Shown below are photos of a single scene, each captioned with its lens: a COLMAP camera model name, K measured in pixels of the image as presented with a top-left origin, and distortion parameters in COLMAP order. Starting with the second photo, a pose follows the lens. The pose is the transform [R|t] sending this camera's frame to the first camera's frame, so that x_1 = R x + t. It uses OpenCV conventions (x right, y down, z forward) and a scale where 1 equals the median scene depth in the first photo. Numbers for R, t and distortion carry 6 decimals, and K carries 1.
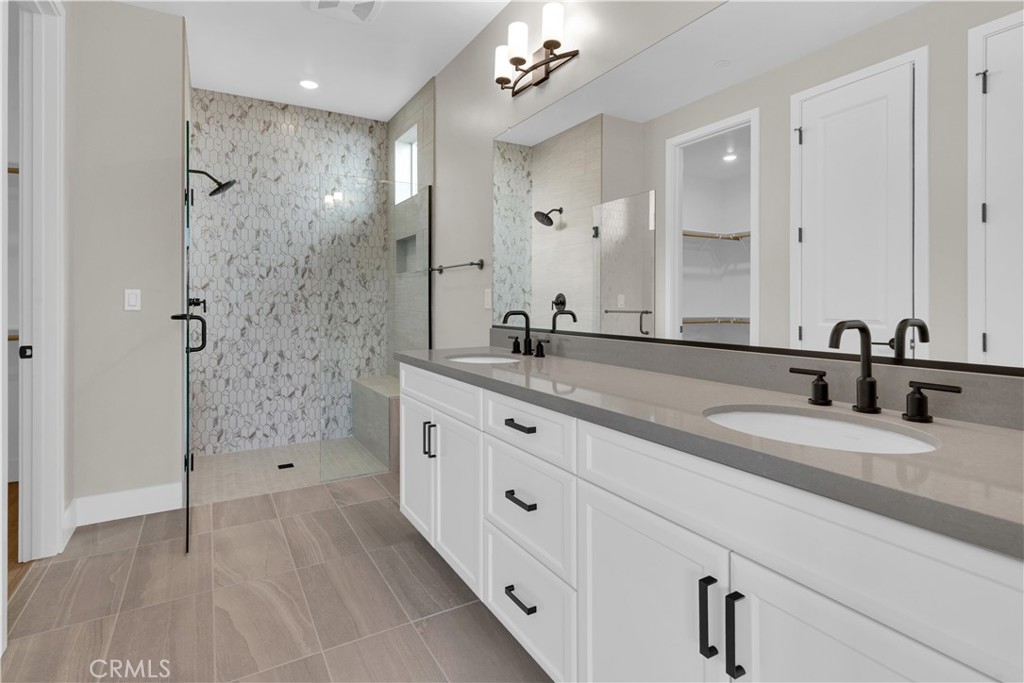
lens RADIAL K [[520.6, 0, 507.9], [0, 520.6, 300.2], [0, 0, 1]] dist [0.010345, 0.000352]
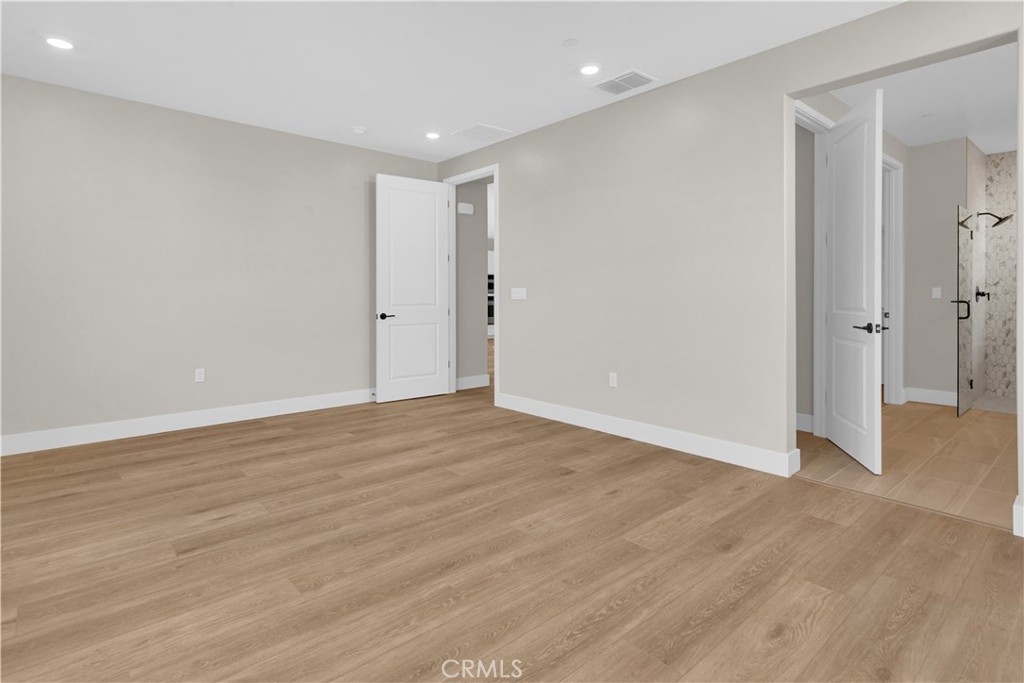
lens RADIAL K [[520.6, 0, 507.9], [0, 520.6, 300.2], [0, 0, 1]] dist [0.010345, 0.000352]
pose [[0.190985, 0.009298, -0.981549, 0.717343], [0.005527, 0.999929, 0.010547, -0.002581], [0.981577, -0.007439, 0.190921, -0.753311]]
